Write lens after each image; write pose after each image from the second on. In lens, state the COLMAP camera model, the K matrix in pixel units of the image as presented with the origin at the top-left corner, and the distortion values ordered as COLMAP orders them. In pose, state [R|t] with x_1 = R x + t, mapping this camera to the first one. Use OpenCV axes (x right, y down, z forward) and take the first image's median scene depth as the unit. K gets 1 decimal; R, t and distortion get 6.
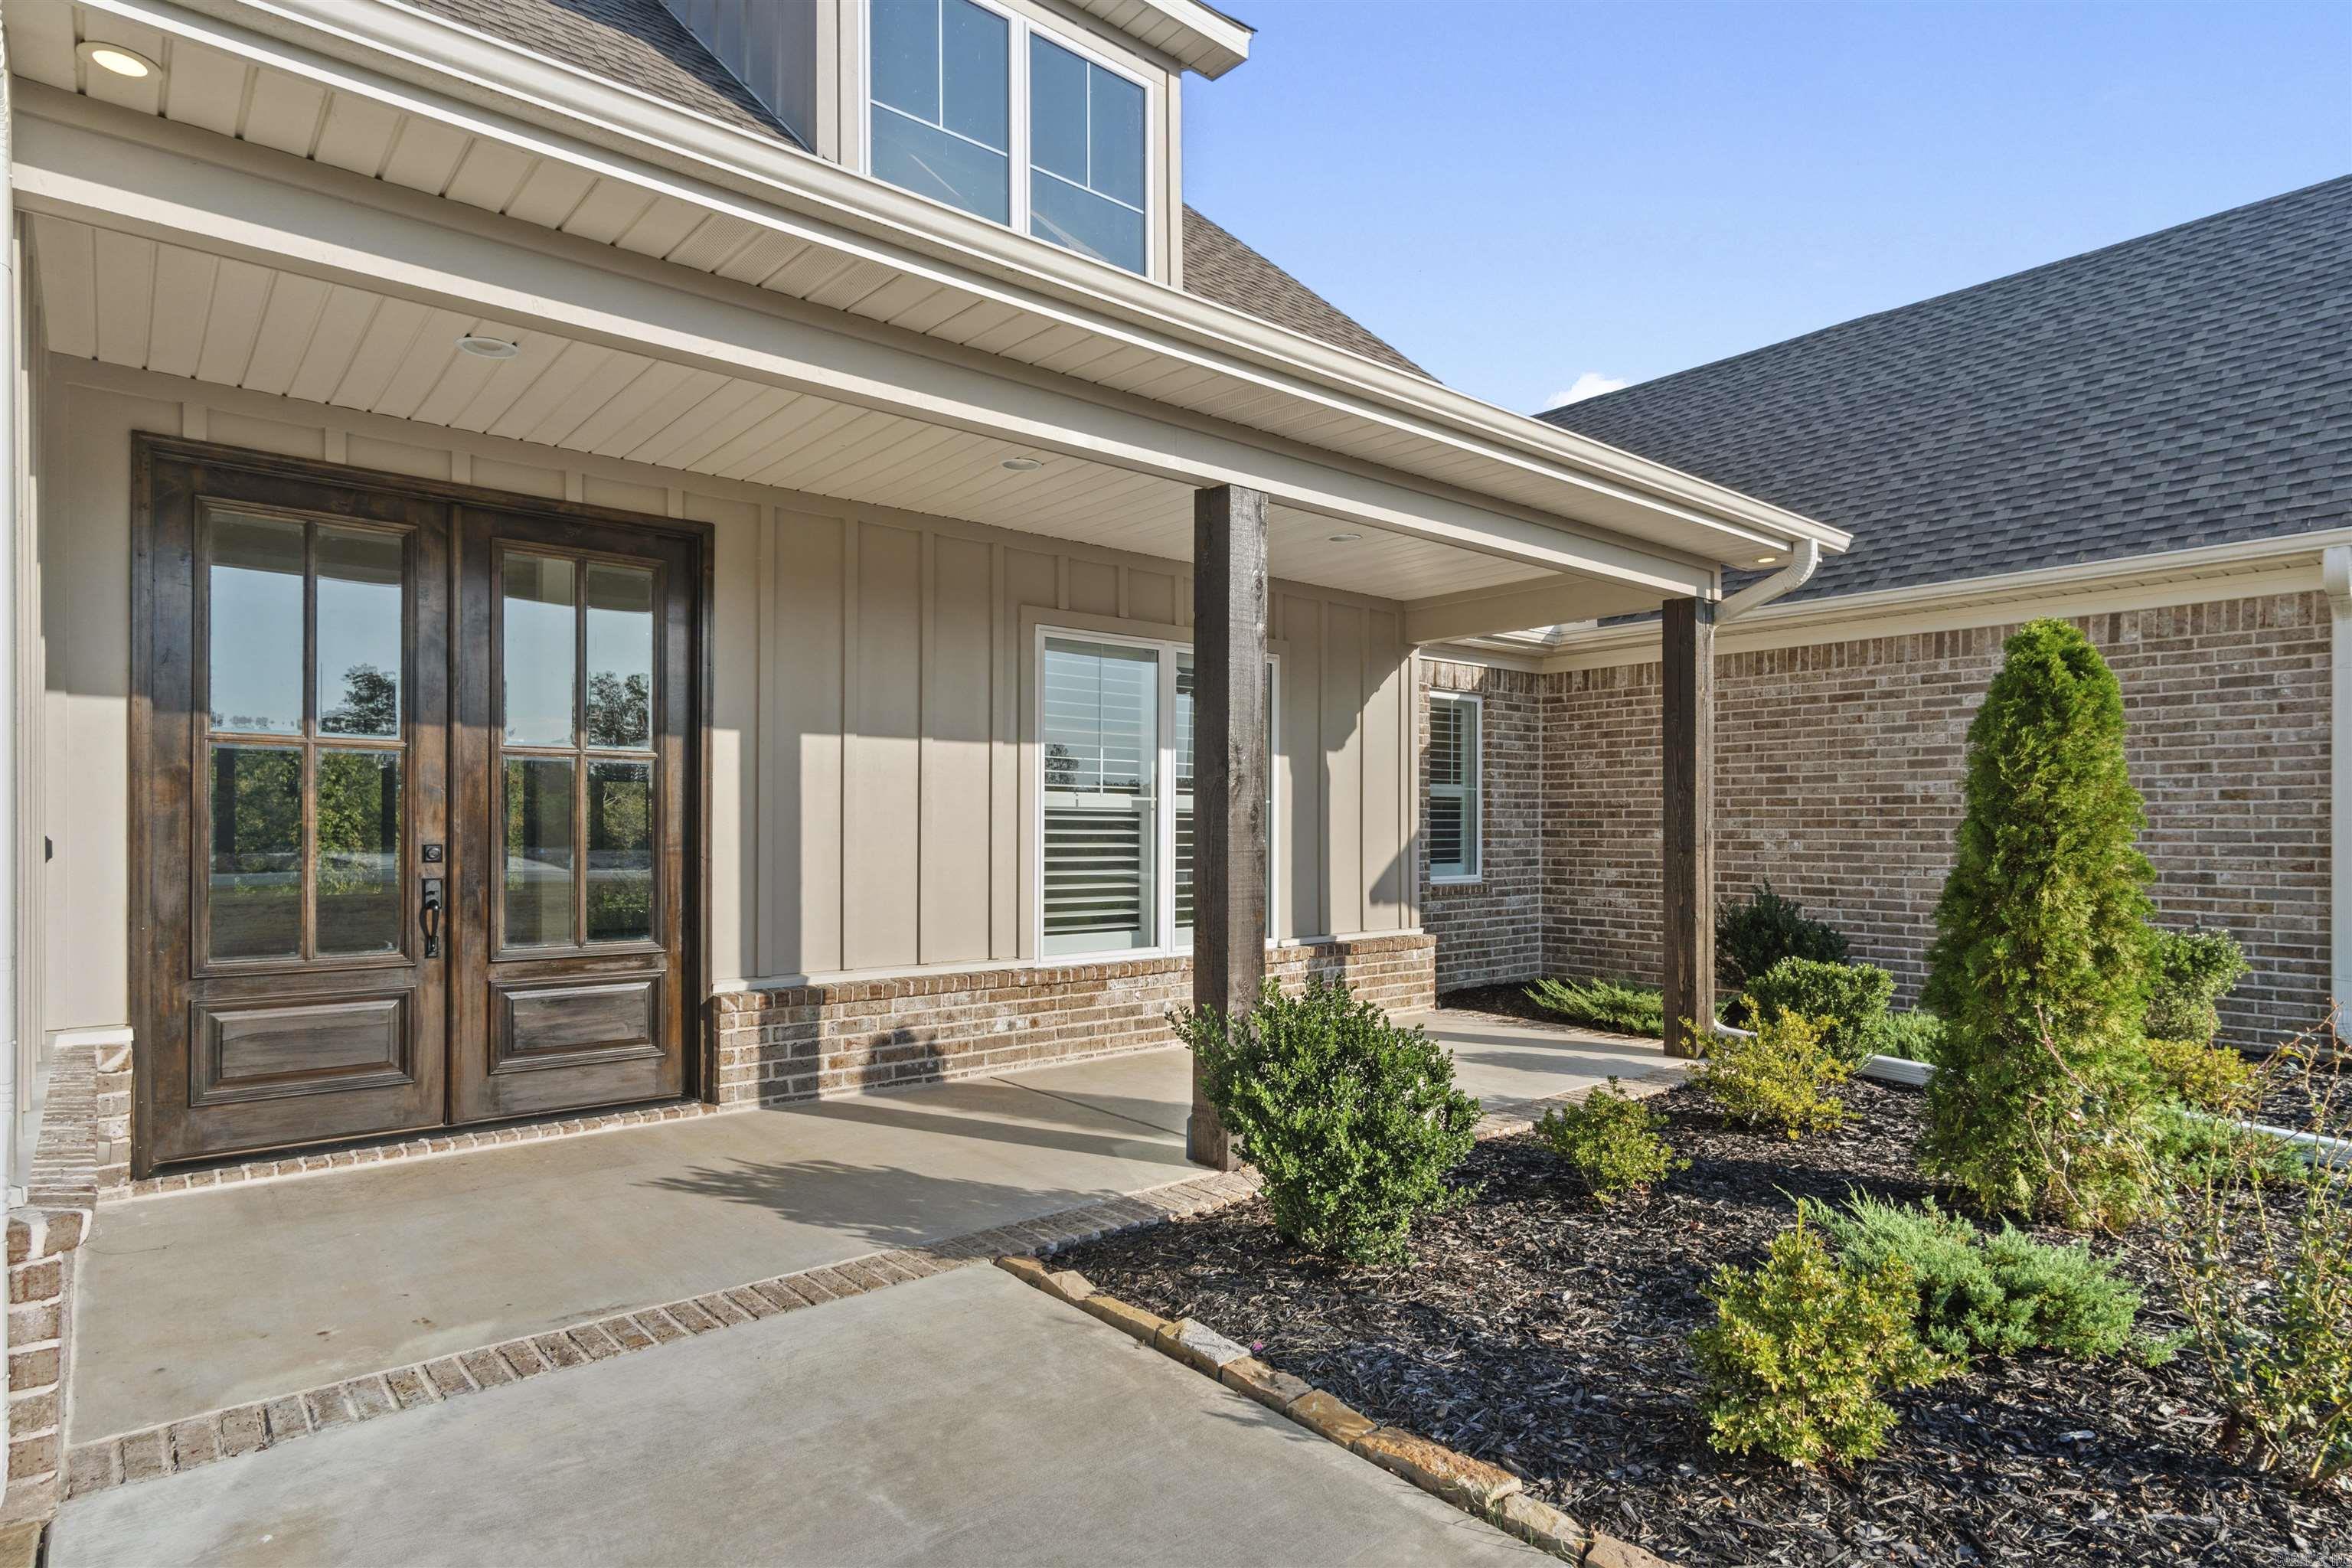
lens RADIAL K [[1260.8, 0, 1179.6], [0, 1260.8, 836.0], [0, 0, 1]] dist [0.001963, 0.000174]
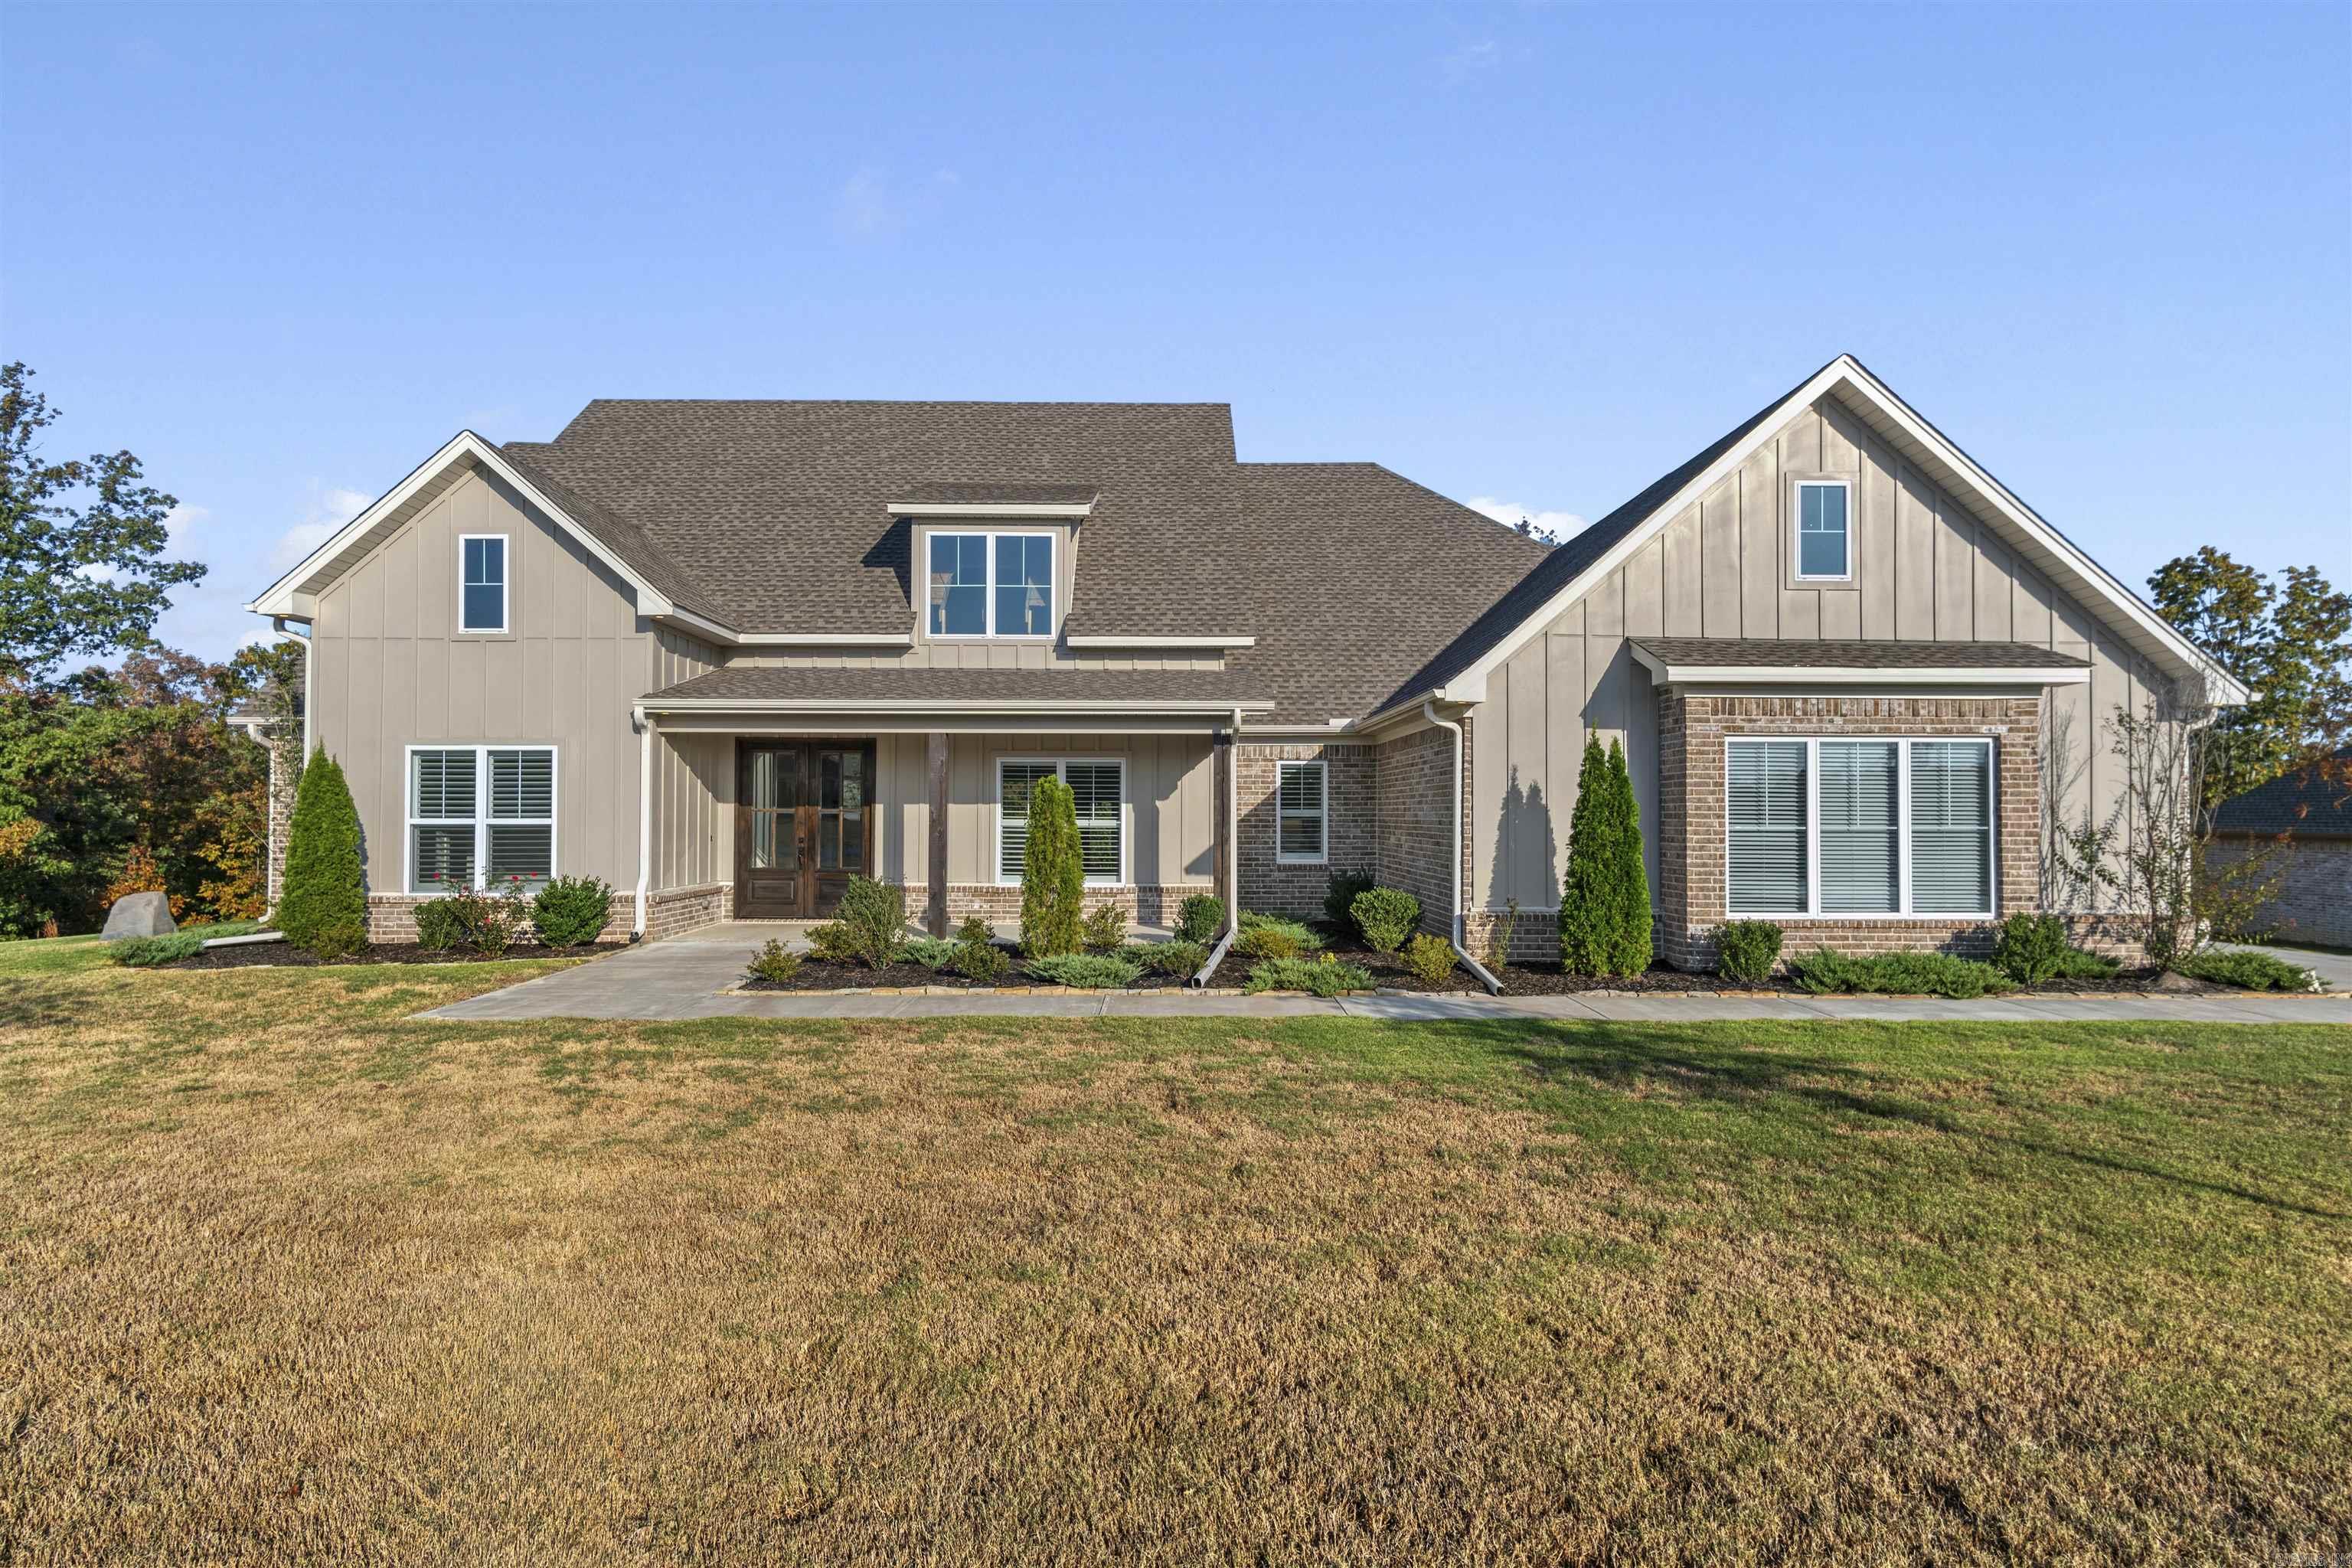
lens RADIAL K [[1228.7, 0, 1203.0], [0, 1228.7, 787.7], [0, 0, 1]] dist [0.004477, 0.000442]
pose [[0.771101, -0.012660, -0.636587, 1.868335], [-0.005724, 0.999624, -0.026814, -0.036913], [0.636687, 0.024321, 0.770738, -0.723304]]
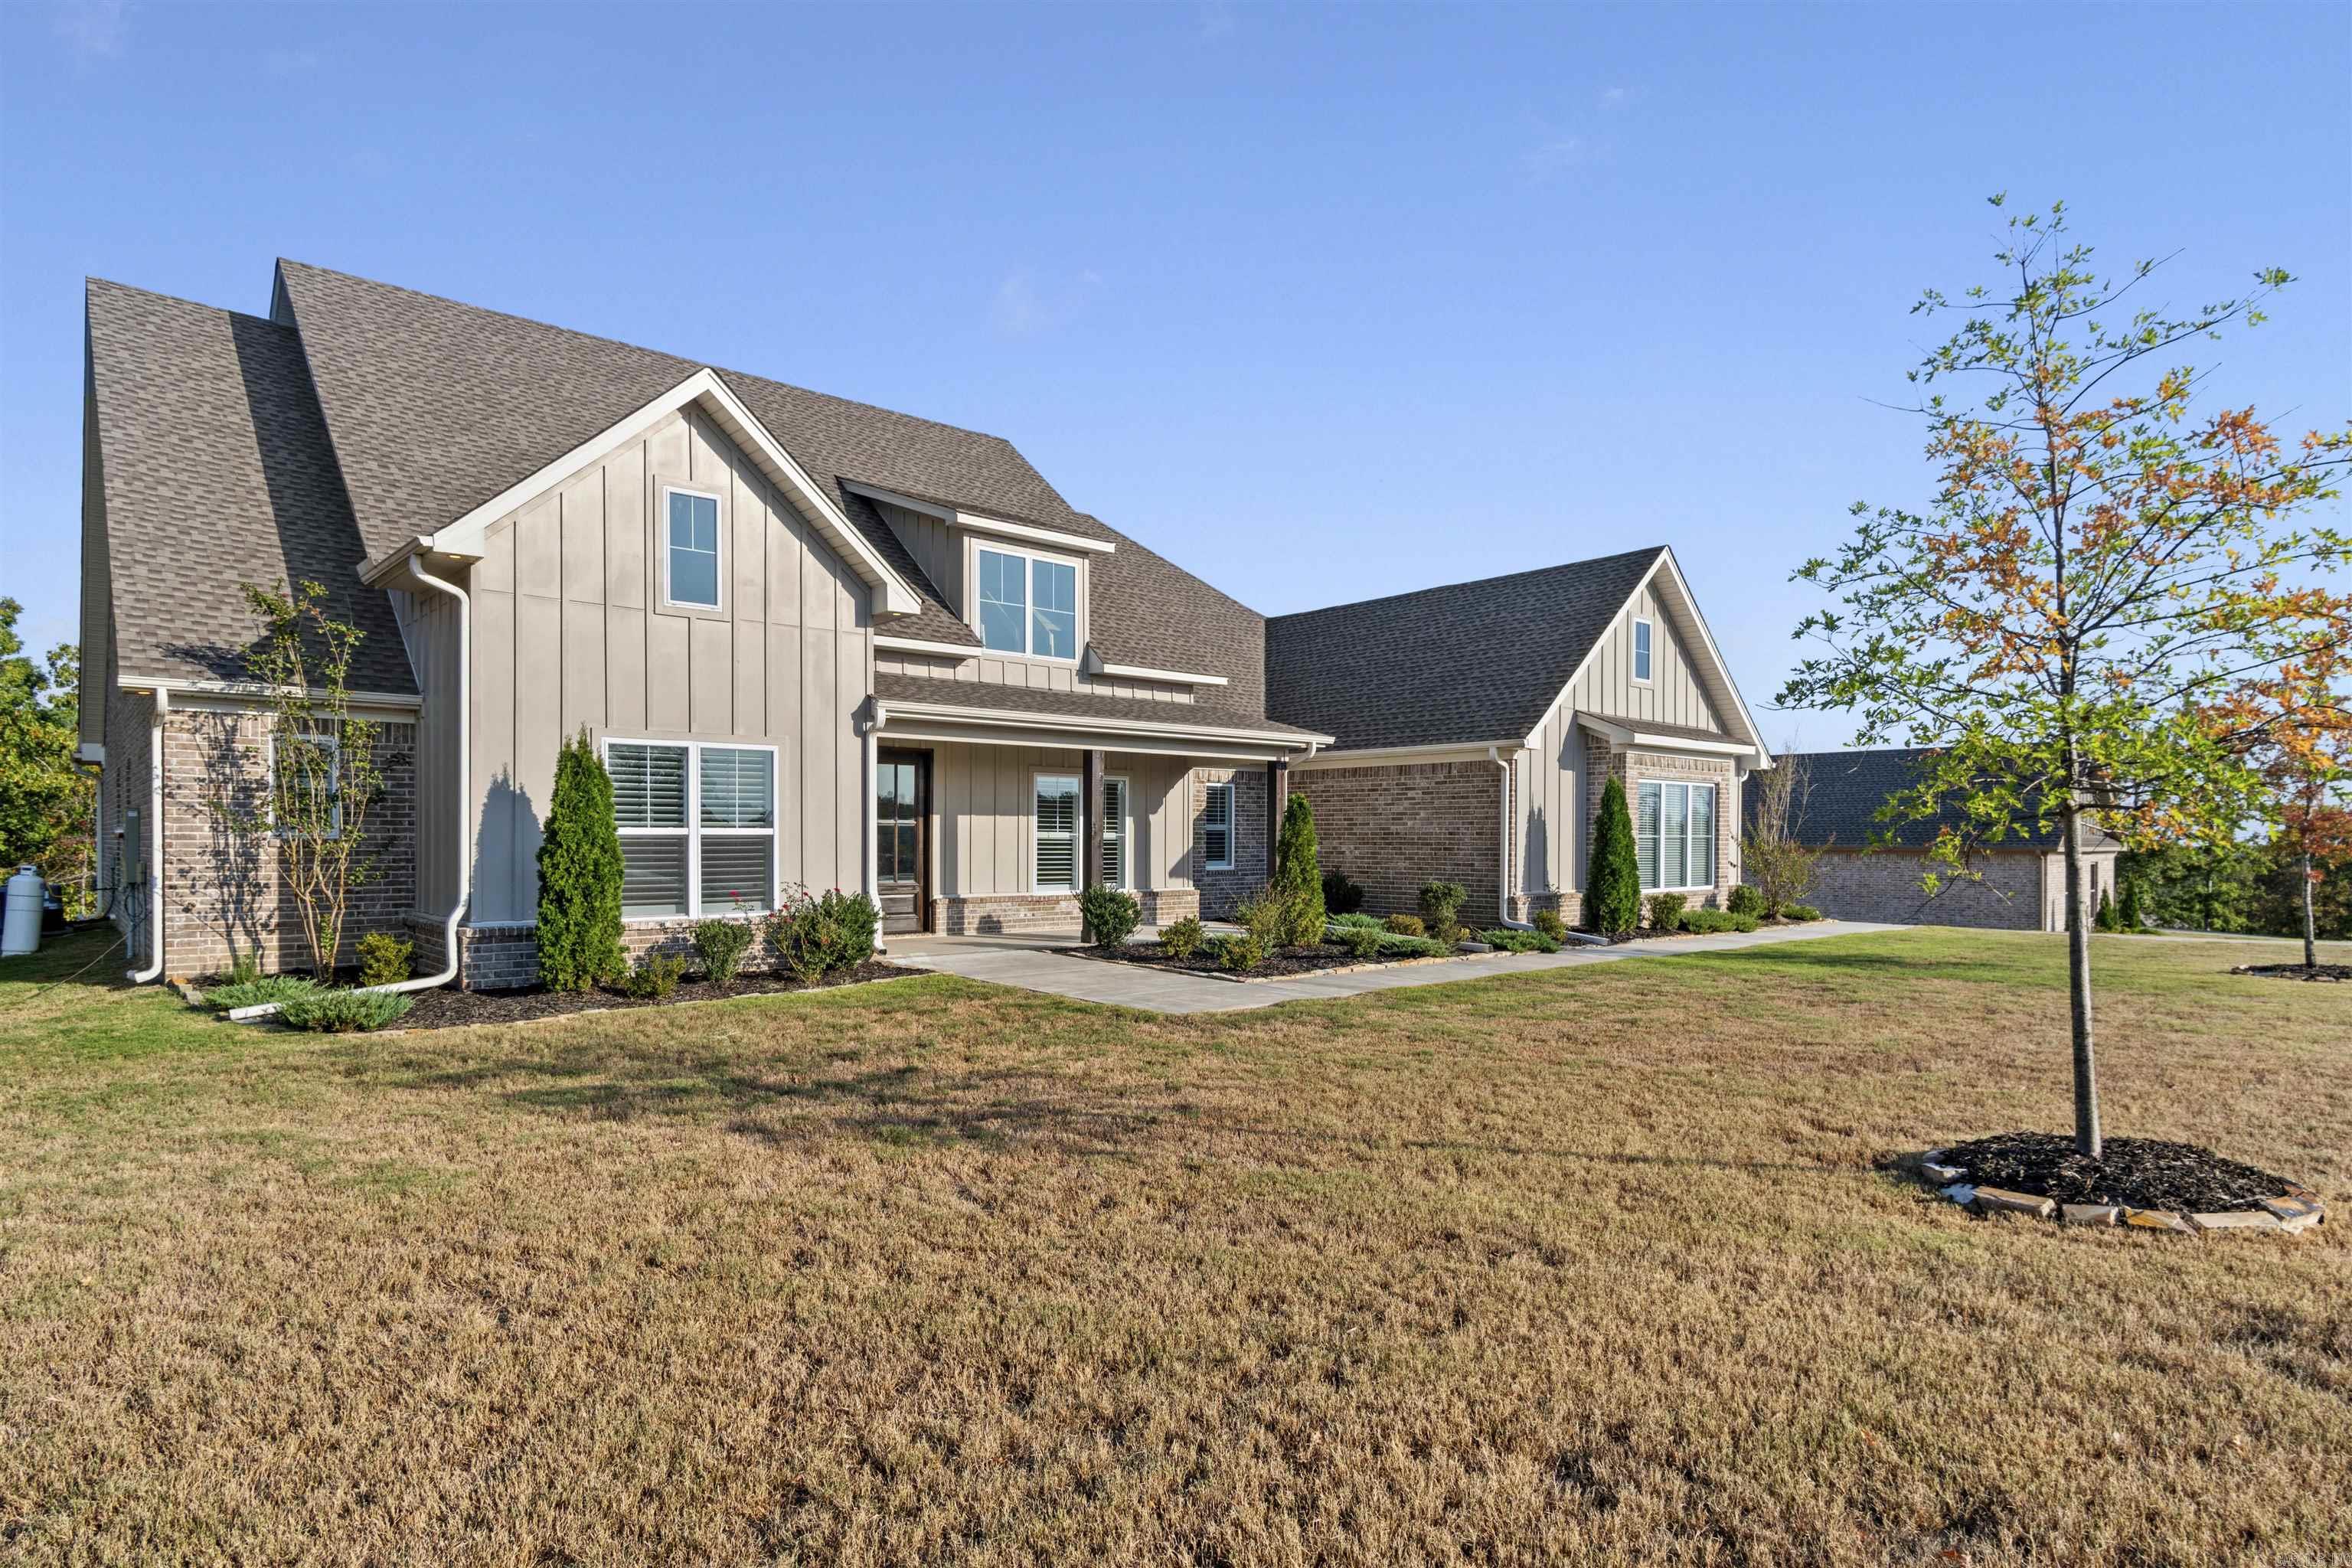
lens RADIAL K [[1260.8, 0, 1179.6], [0, 1260.8, 836.0], [0, 0, 1]] dist [0.001963, 0.000174]
pose [[0.999669, 0.001892, 0.025655, 0.136067], [-0.001715, 0.999975, -0.006928, -0.008612], [-0.025668, 0.006882, 0.999647, -1.787306]]
